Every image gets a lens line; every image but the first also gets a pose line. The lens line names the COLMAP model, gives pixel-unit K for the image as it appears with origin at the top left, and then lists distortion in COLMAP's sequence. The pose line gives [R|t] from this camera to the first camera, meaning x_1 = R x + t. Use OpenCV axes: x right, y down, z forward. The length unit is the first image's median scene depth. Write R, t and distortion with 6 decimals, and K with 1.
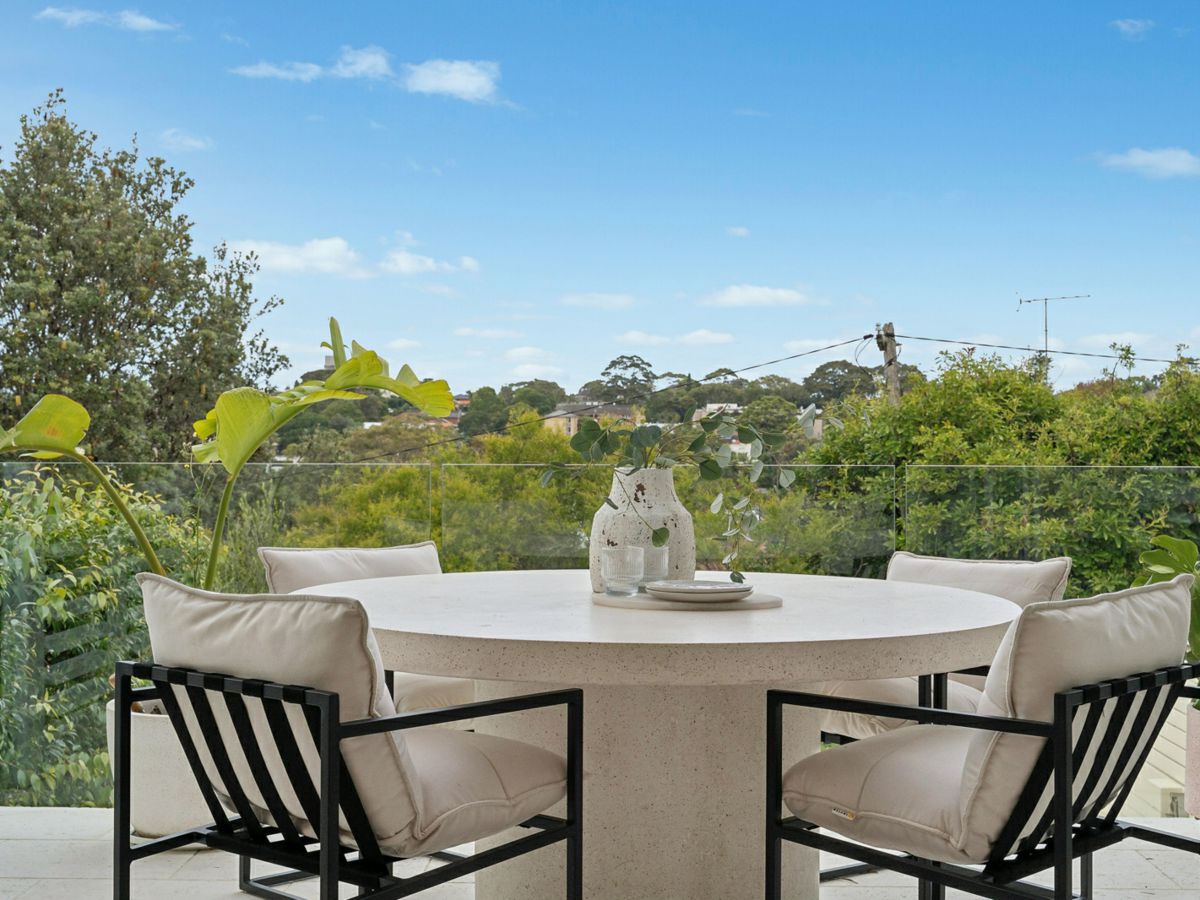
lens RADIAL K [[1541.6, 0, 600.2], [0, 1541.6, 500.1], [0, 0, 1]] dist [-0.017629, -0.101209]
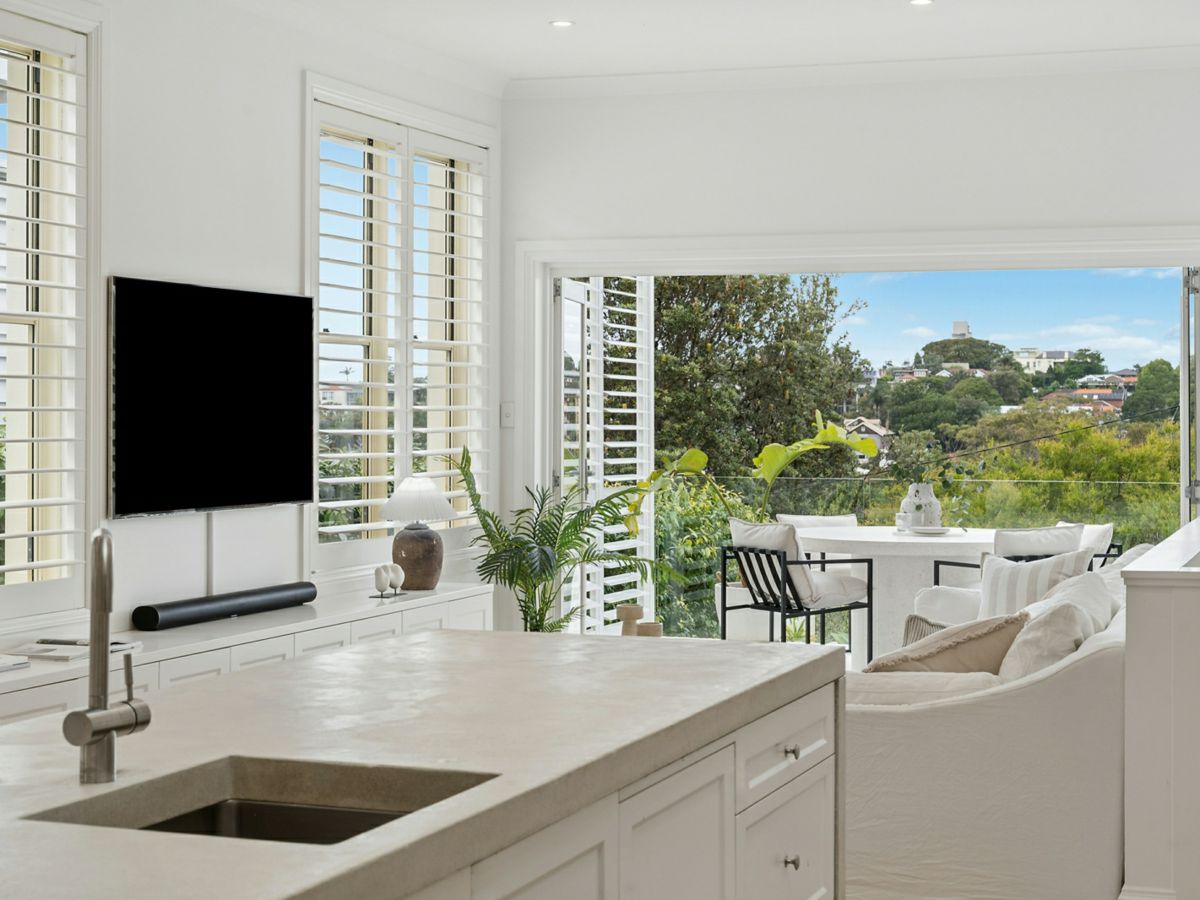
lens RADIAL K [[1949.7, 0, 600.0], [0, 1949.7, 450.0], [0, 0, 1]] dist [0.815621, -0.061823]
pose [[0.937051, -0.002043, -0.349186, 0.106722], [-0.006983, 0.999673, -0.024587, 0.001302], [0.349122, 0.025478, 0.936731, -0.356641]]
